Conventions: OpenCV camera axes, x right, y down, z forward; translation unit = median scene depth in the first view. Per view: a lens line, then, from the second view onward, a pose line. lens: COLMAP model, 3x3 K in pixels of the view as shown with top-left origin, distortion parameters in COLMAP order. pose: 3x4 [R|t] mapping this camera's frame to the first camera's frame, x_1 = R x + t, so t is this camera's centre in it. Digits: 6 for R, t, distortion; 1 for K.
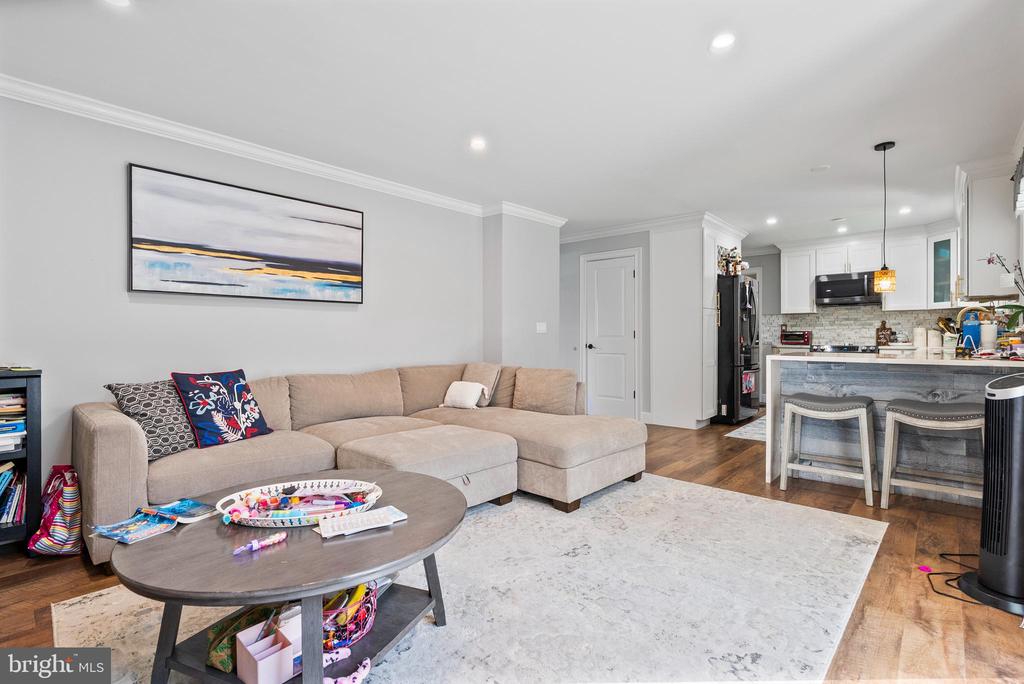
lens RADIAL K [[463.4, 0, 526.0], [0, 463.4, 339.9], [0, 0, 1]] dist [-0.013237, 0.004624]
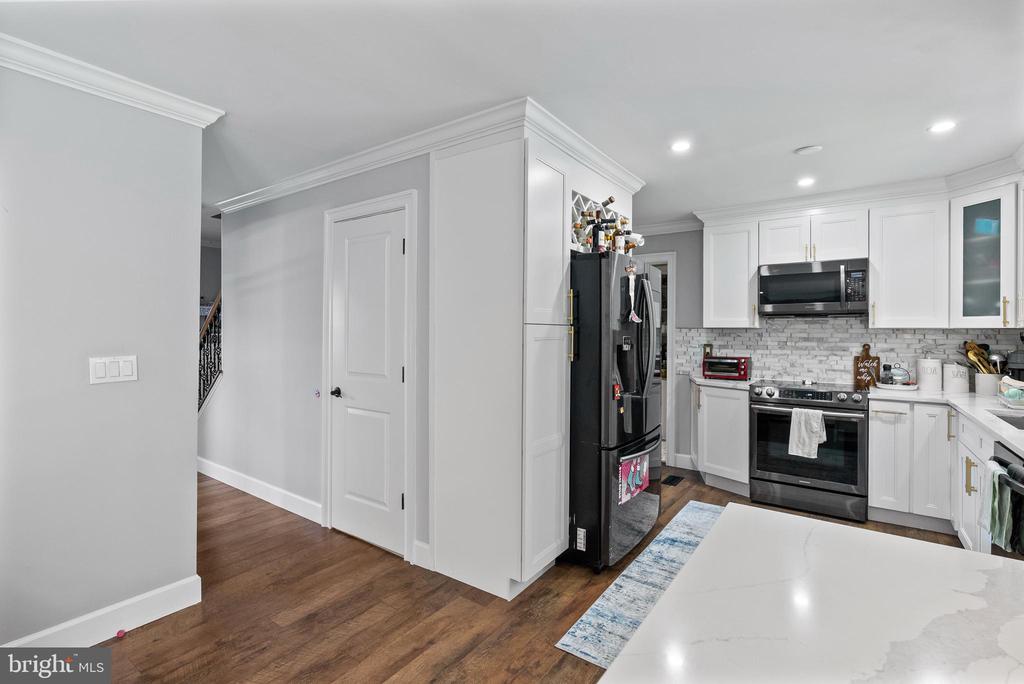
lens RADIAL K [[463.4, 0, 525.0], [0, 463.4, 330.2], [0, 0, 1]] dist [-0.013237, 0.004624]
pose [[0.992671, 0.012034, 0.120243, 0.299745], [-0.010388, 0.999844, -0.014306, -0.051555], [-0.120397, 0.012952, 0.992641, 0.516326]]
